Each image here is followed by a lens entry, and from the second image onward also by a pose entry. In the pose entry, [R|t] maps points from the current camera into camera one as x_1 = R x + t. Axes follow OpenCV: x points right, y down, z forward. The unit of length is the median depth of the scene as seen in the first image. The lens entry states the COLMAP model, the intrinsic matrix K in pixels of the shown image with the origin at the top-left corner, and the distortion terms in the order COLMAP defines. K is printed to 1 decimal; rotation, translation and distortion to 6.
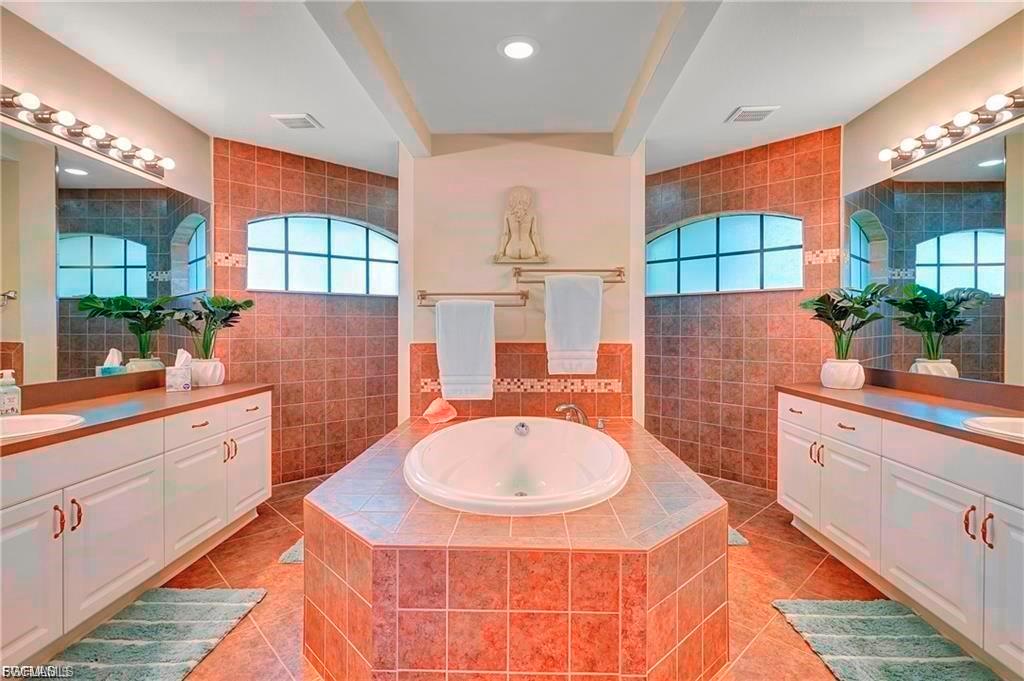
lens RADIAL K [[501.2, 0, 520.7], [0, 501.2, 328.0], [0, 0, 1]] dist [0.002306, 0.001211]
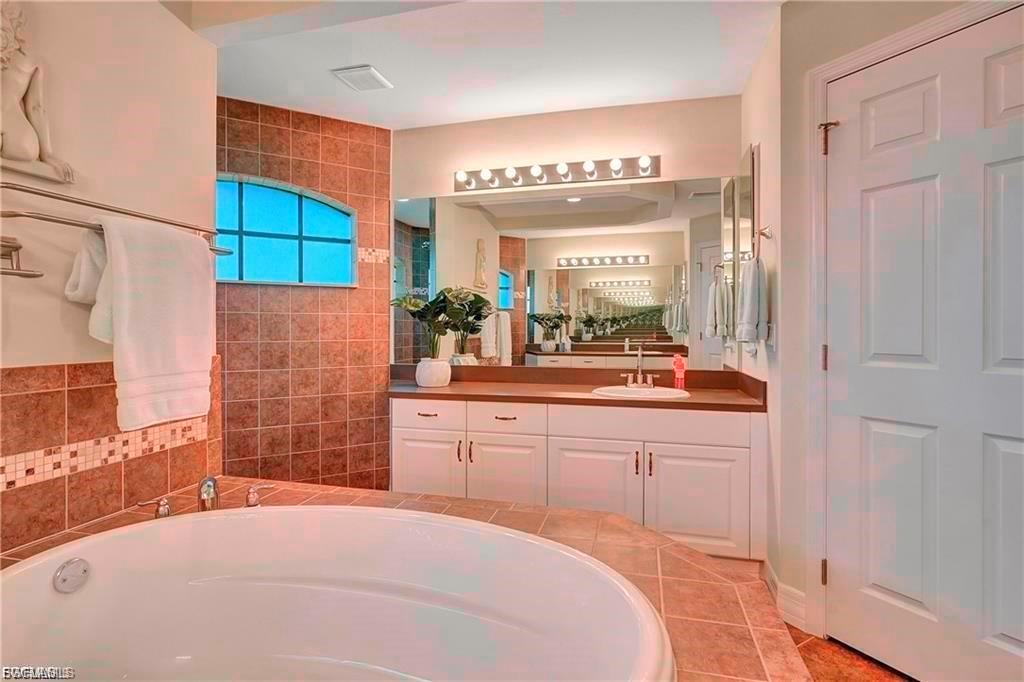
lens RADIAL K [[501.2, 0, 520.7], [0, 501.2, 328.5], [0, 0, 1]] dist [0.002306, 0.001211]
pose [[0.238768, -0.003488, 0.971070, -0.278521], [0.006457, 0.999977, 0.002004, -0.000171], [-0.971055, 0.005792, 0.238785, 0.486707]]
